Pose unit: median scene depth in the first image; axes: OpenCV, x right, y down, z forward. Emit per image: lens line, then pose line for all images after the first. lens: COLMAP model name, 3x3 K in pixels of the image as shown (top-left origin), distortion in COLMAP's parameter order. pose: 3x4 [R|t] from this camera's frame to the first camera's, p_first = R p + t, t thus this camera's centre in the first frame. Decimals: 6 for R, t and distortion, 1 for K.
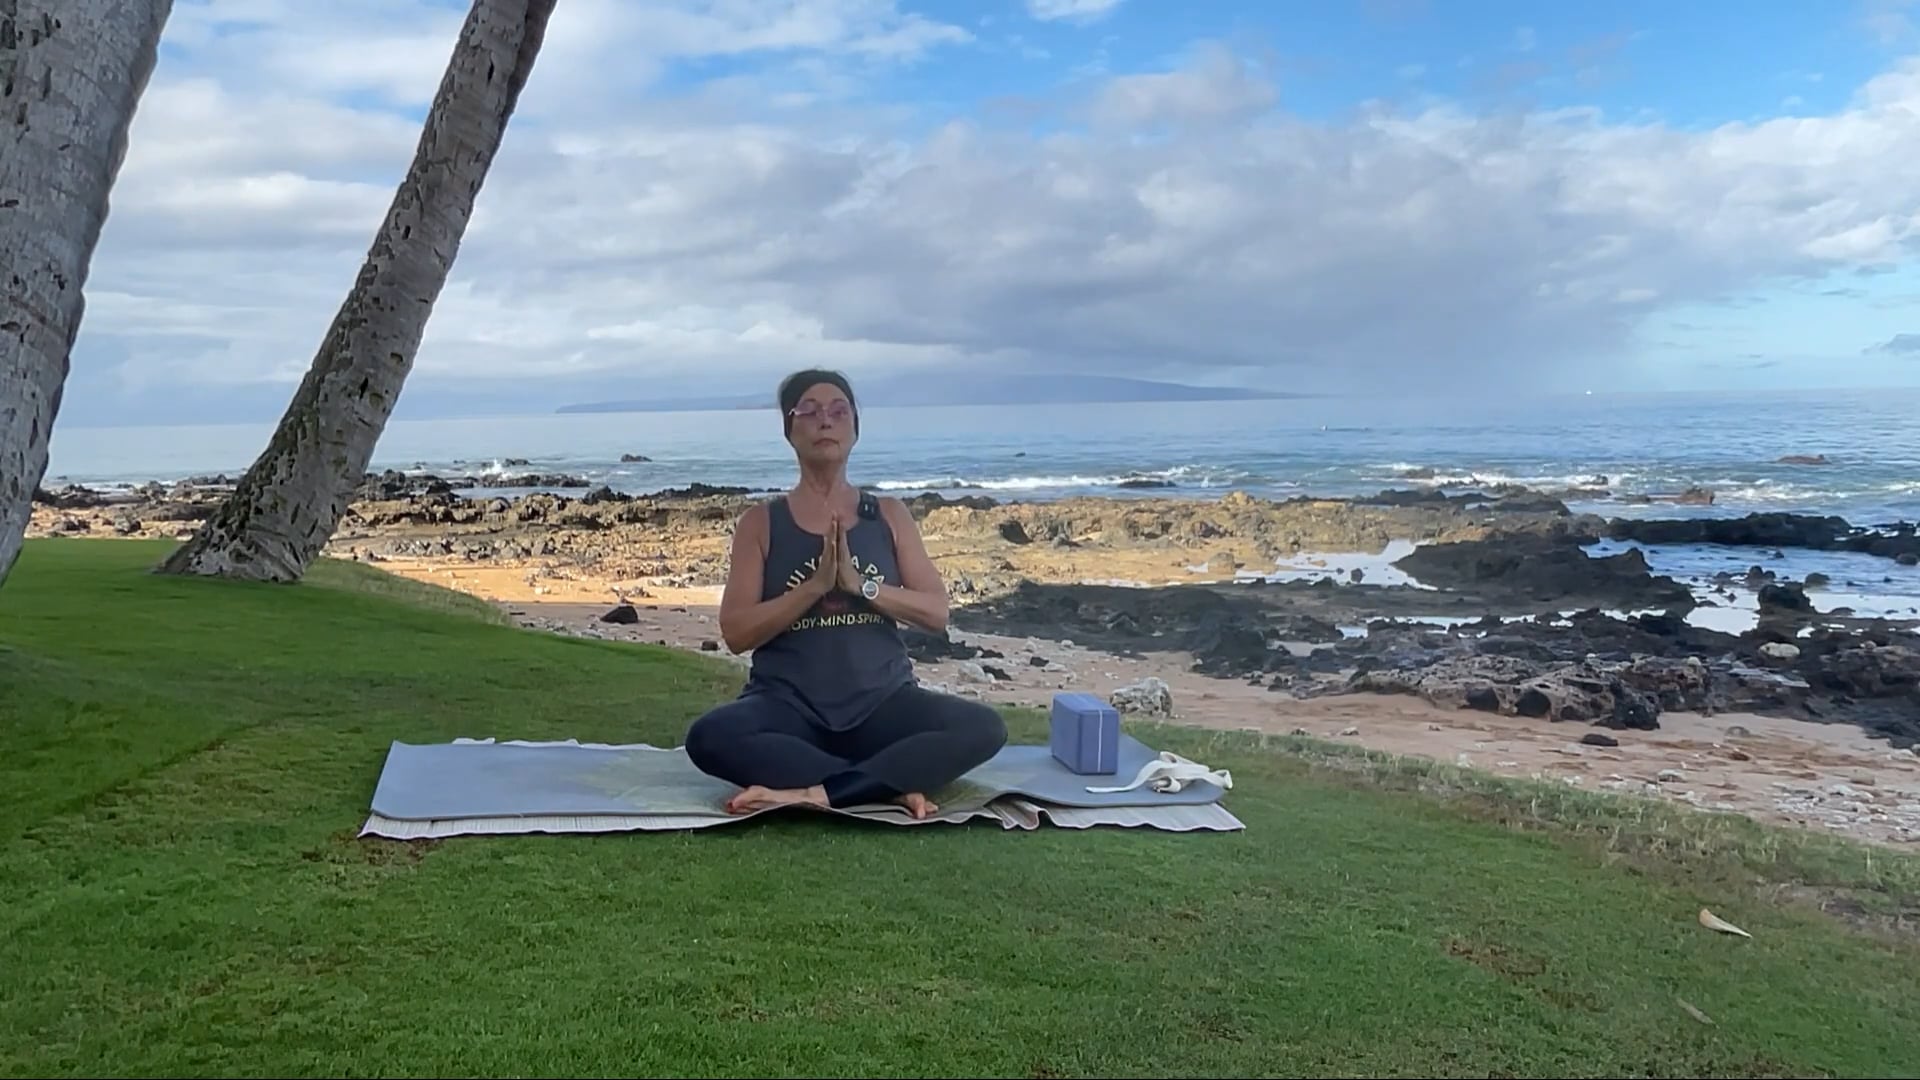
lens RADIAL K [[1572.5, 0, 975.3], [0, 1572.5, 541.7], [0, 0, 1]] dist [0.000136, 0.007136]
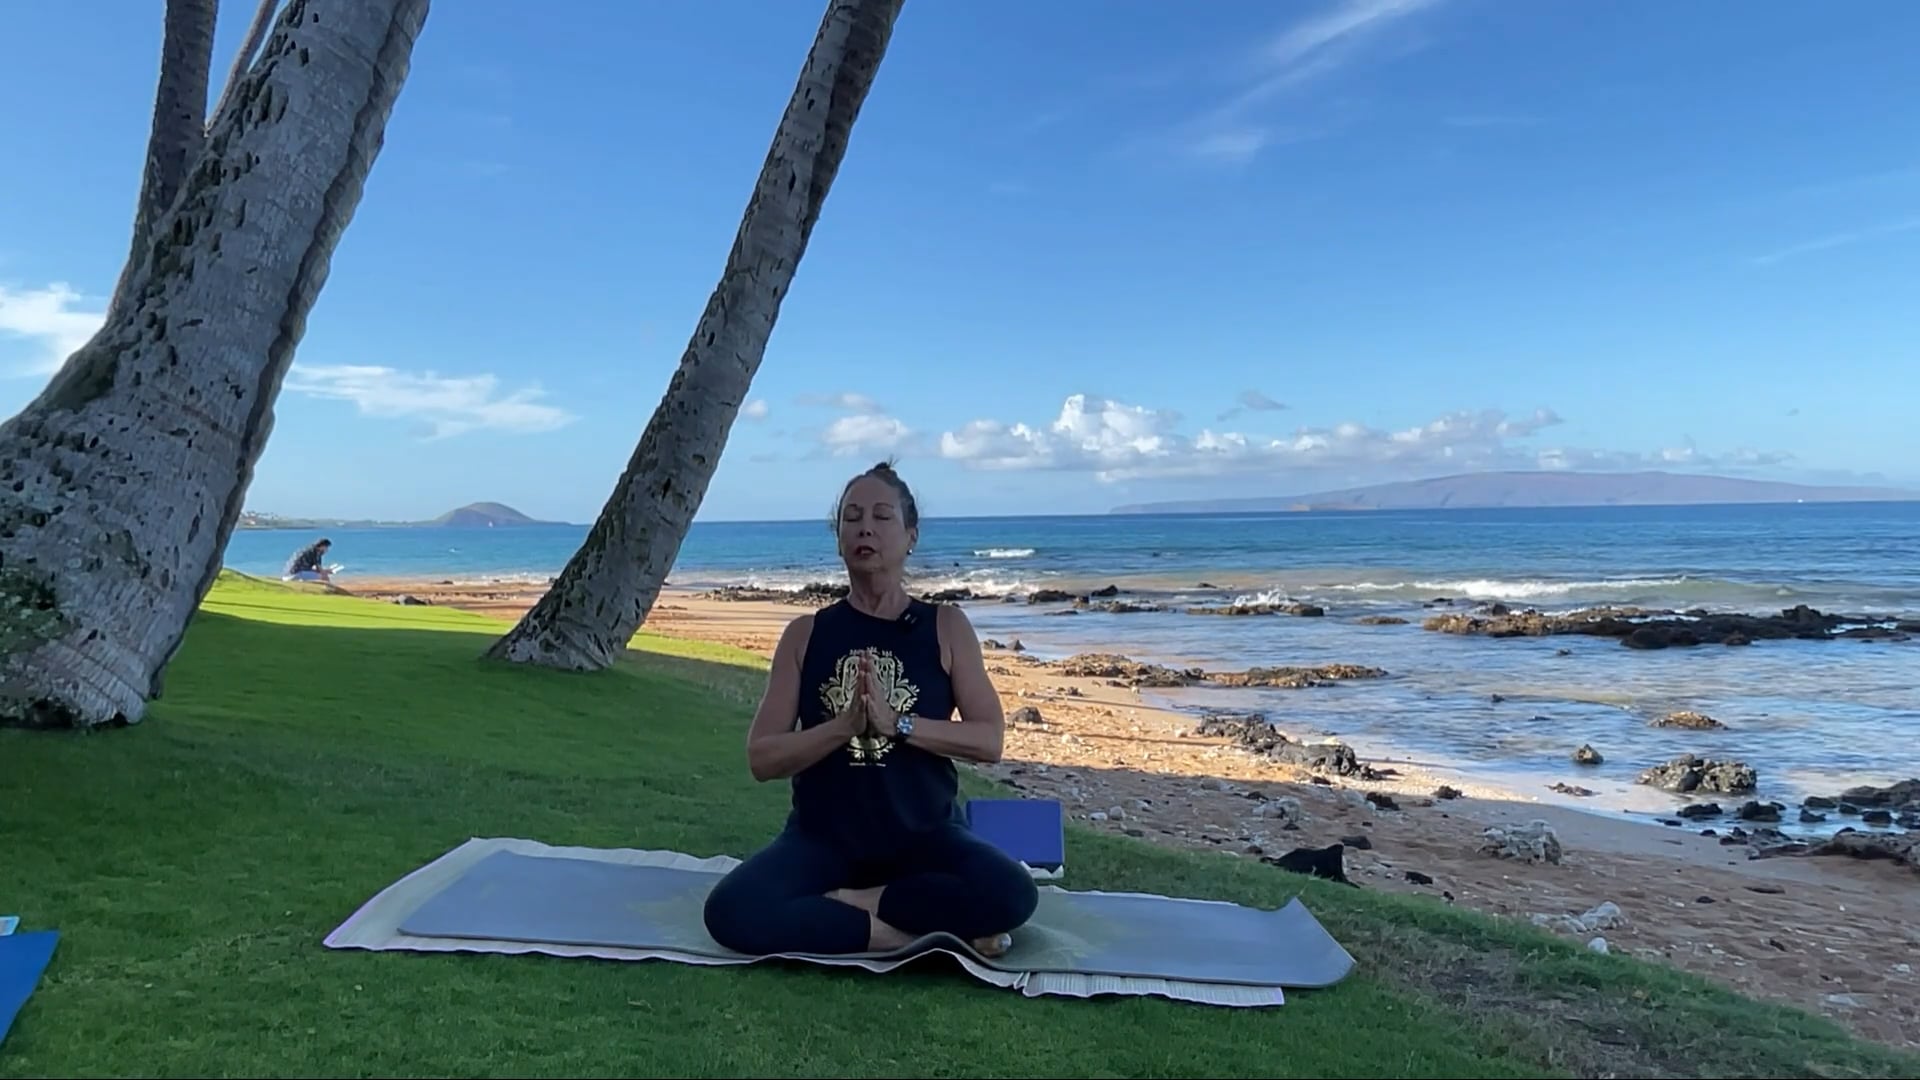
lens RADIAL K [[1572.5, 0, 943.9], [0, 1572.5, 538.7], [0, 0, 1]] dist [0.000136, 0.007136]
pose [[0.934460, 0.007991, -0.355979, 0.154024], [-0.031341, 0.997714, -0.059875, -0.007494], [0.354686, 0.067108, 0.932574, 0.092741]]
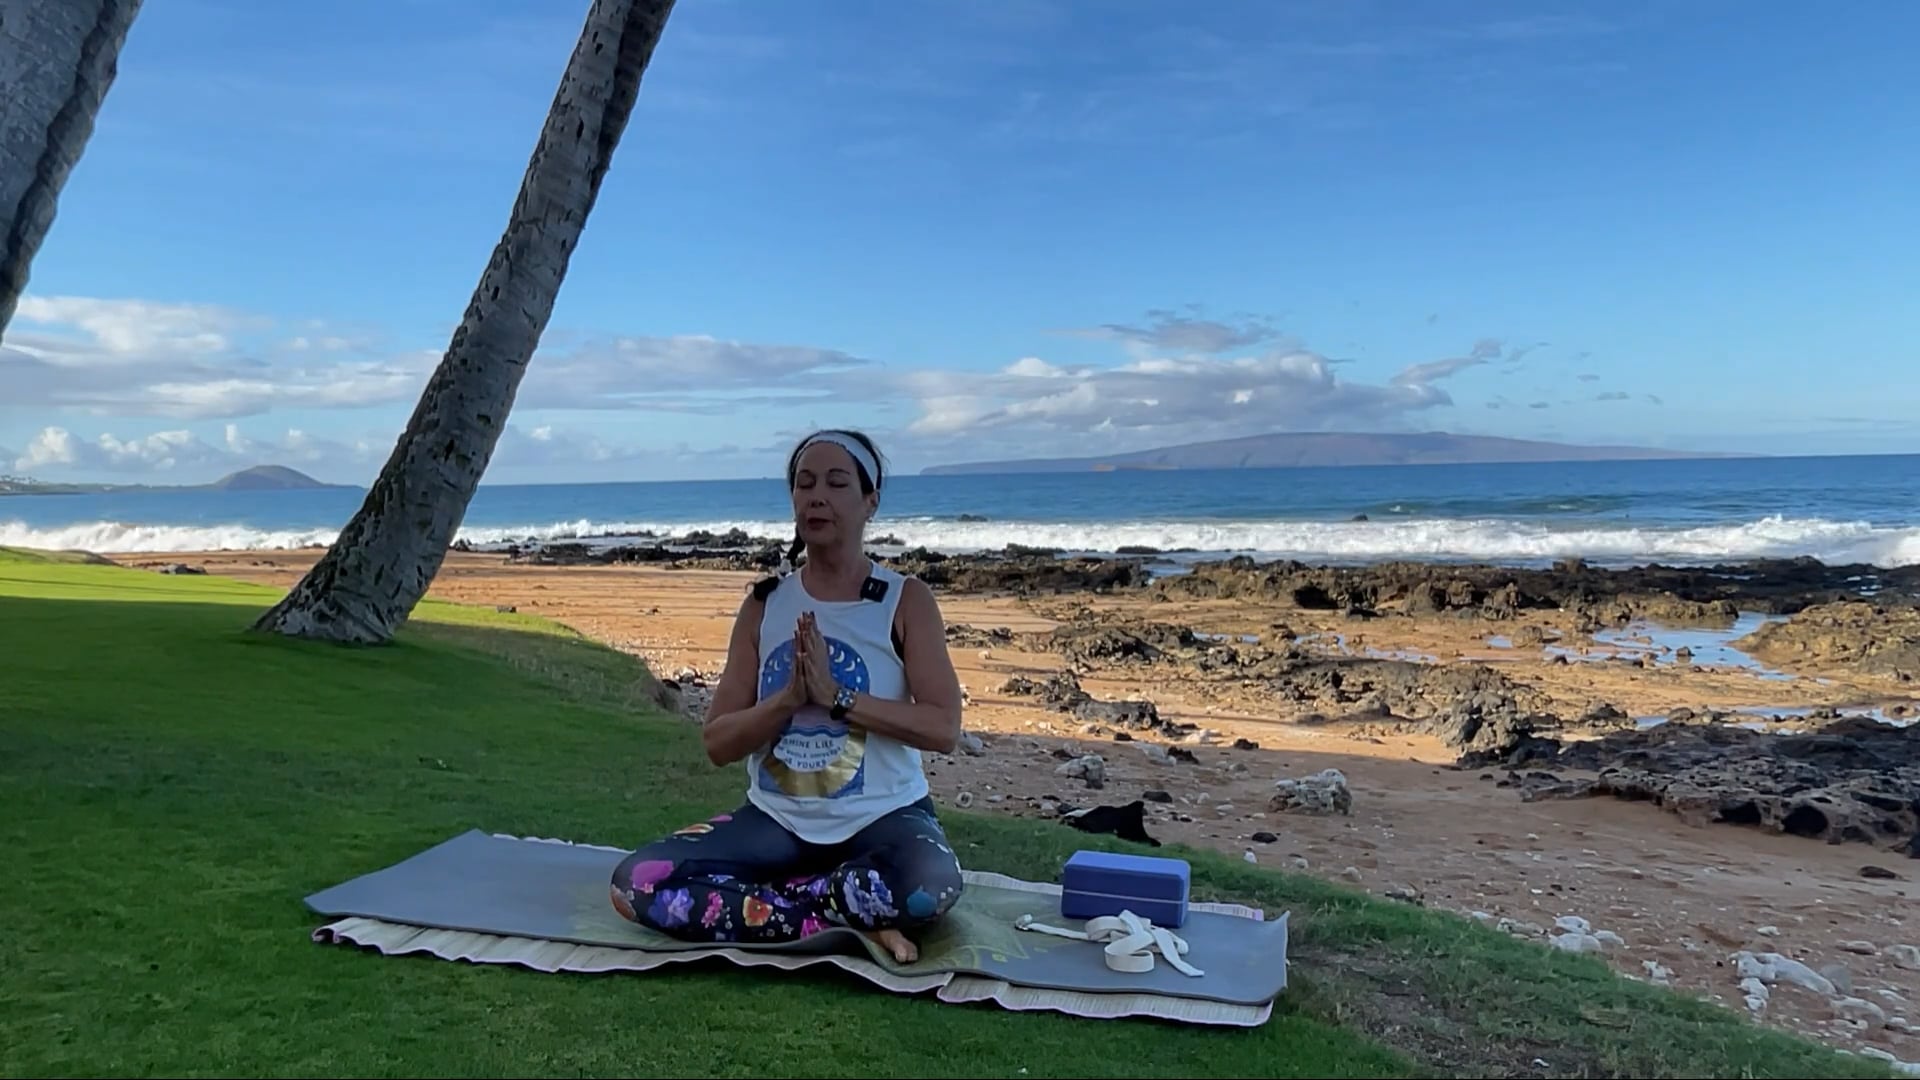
lens RADIAL K [[1572.5, 0, 949.9], [0, 1572.5, 536.0], [0, 0, 1]] dist [0.000136, 0.007136]
pose [[0.971287, 0.007403, -0.237794, 0.155058], [-0.017409, 0.999048, -0.040004, -0.008770], [0.237272, 0.042995, 0.970491, 0.109982]]
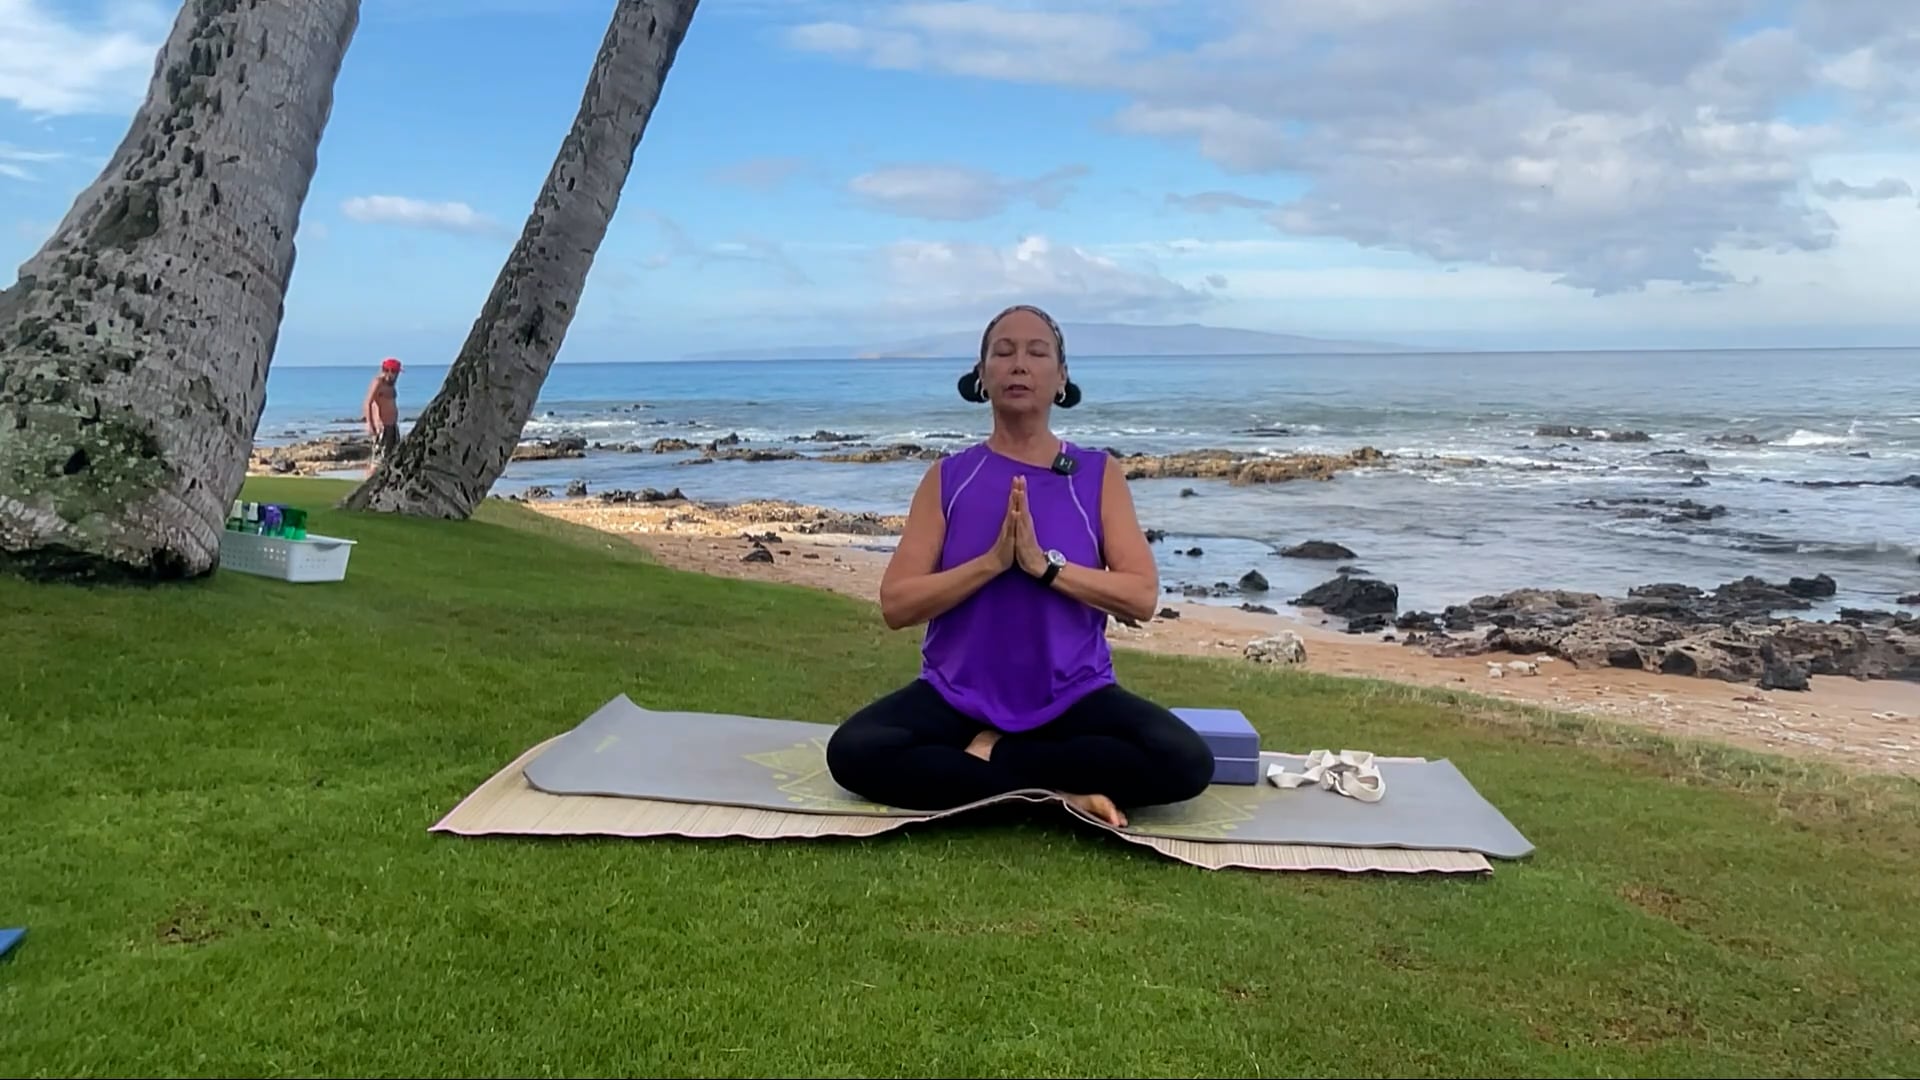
lens RADIAL K [[1572.5, 0, 969.3], [0, 1572.5, 543.0], [0, 0, 1]] dist [0.000136, 0.007136]
pose [[0.996801, 0.017933, -0.077880, -0.016164], [-0.015424, 0.999346, 0.032698, 0.001210], [0.078416, -0.031392, 0.996426, -0.016547]]
